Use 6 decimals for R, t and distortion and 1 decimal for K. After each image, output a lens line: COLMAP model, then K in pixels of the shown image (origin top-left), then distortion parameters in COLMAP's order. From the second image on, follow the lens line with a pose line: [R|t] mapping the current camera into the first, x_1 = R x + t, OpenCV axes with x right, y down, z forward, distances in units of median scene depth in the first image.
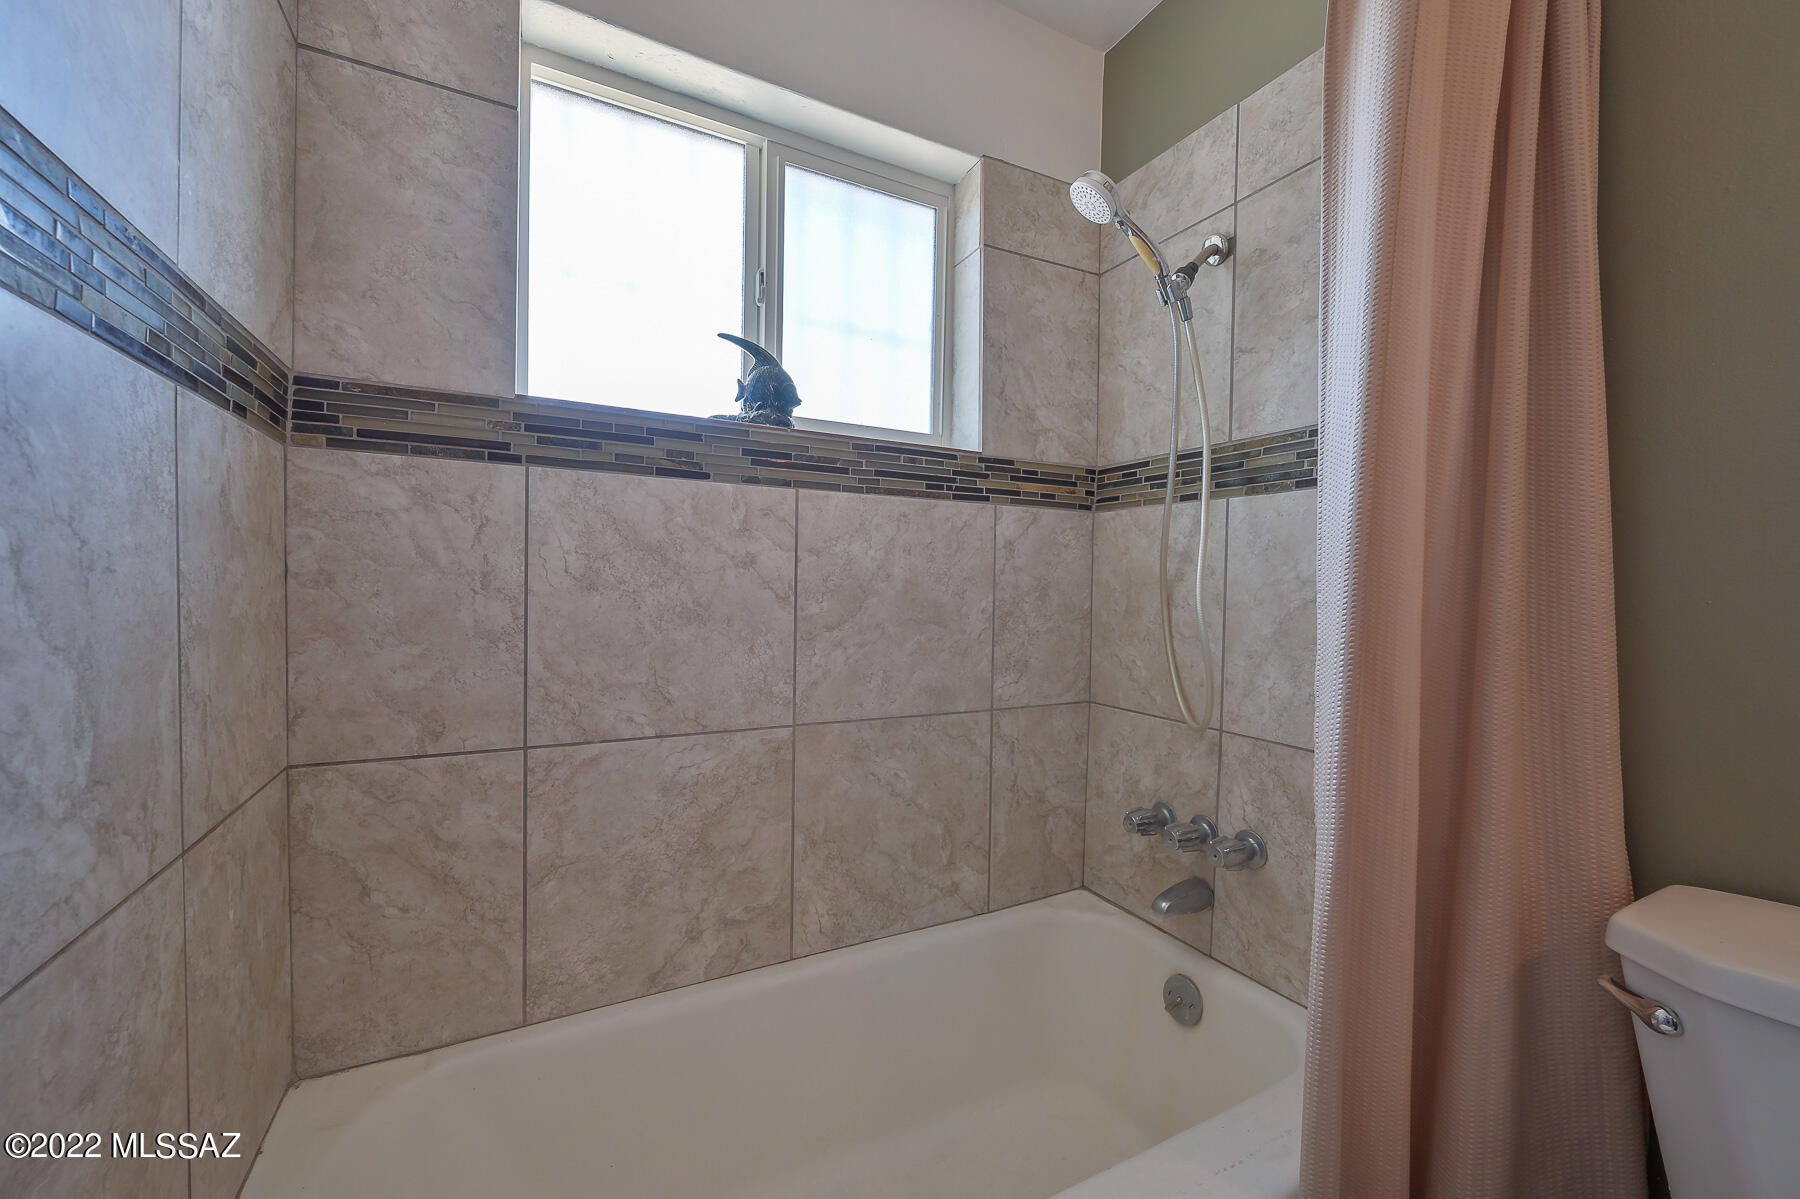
lens RADIAL K [[704.4, 0, 897.7], [0, 704.4, 598.6], [0, 0, 1]] dist [-0.000997, -0.000113]
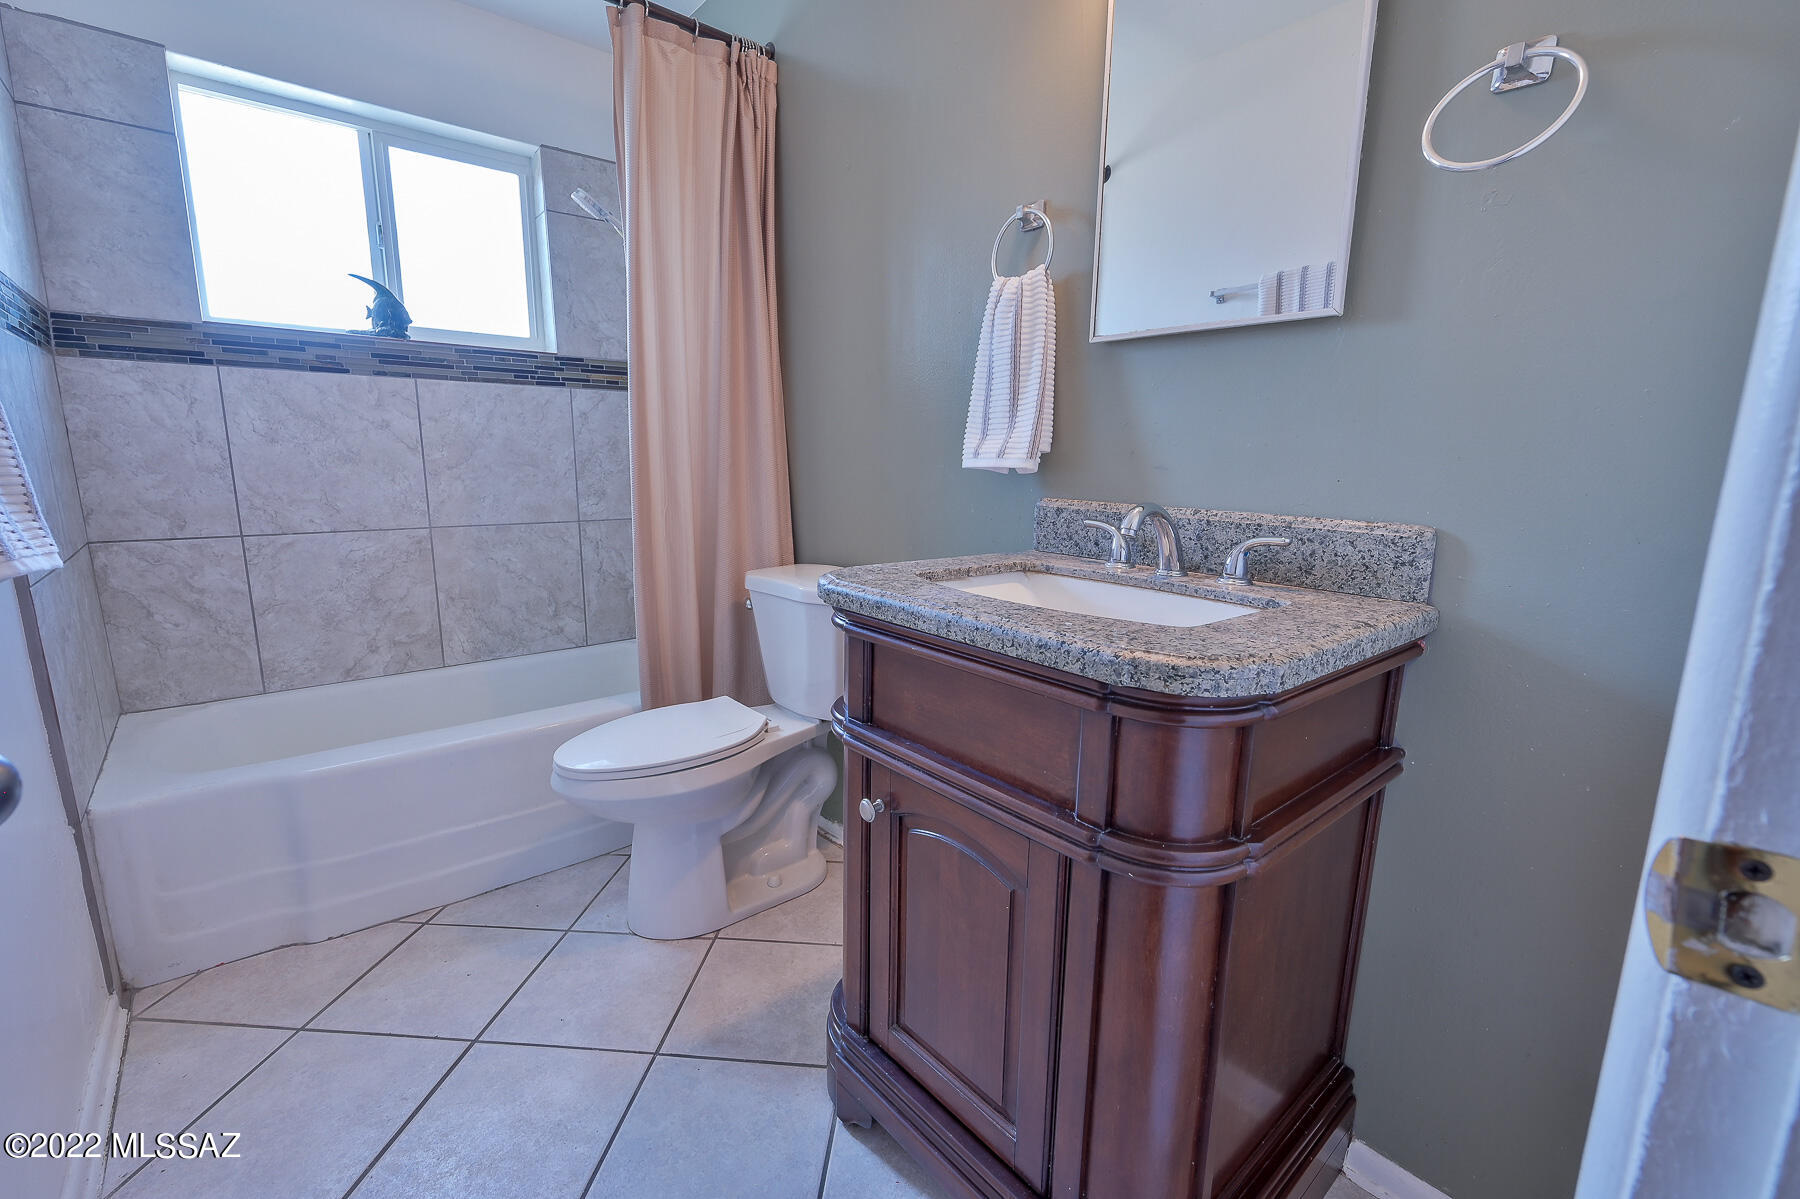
lens RADIAL K [[778.2, 0, 900.4], [0, 778.2, 599.3], [0, 0, 1]] dist [-0.000393, 0.000327]
pose [[0.974585, -0.045556, 0.219337, 0.576094], [0.008330, 0.985797, 0.167736, 0.055670], [-0.223863, -0.161646, 0.961122, -1.135089]]
